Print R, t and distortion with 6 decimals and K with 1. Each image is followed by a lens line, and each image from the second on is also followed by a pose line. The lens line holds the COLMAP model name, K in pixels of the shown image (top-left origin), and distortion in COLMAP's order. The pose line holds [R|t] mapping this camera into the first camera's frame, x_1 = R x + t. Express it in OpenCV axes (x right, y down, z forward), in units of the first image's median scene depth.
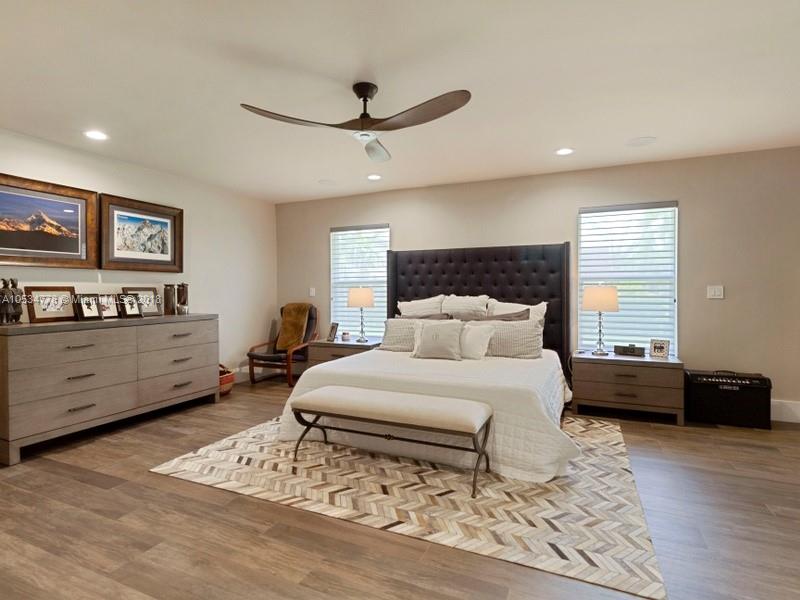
lens RADIAL K [[426.7, 0, 405.6], [0, 426.7, 303.1], [0, 0, 1]] dist [-0.002881, 0.003501]
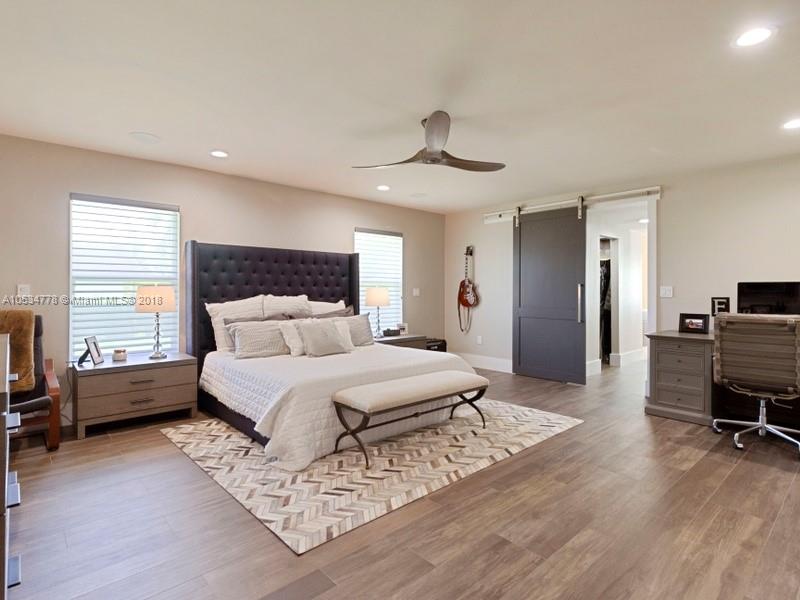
lens RADIAL K [[426.7, 0, 408.3], [0, 426.7, 293.6], [0, 0, 1]] dist [-0.002881, 0.003501]
pose [[0.389535, -0.000314, 0.921012, -1.048637], [0.024703, 0.999644, -0.010107, -0.007180], [-0.920681, 0.026688, 0.389404, 0.515416]]
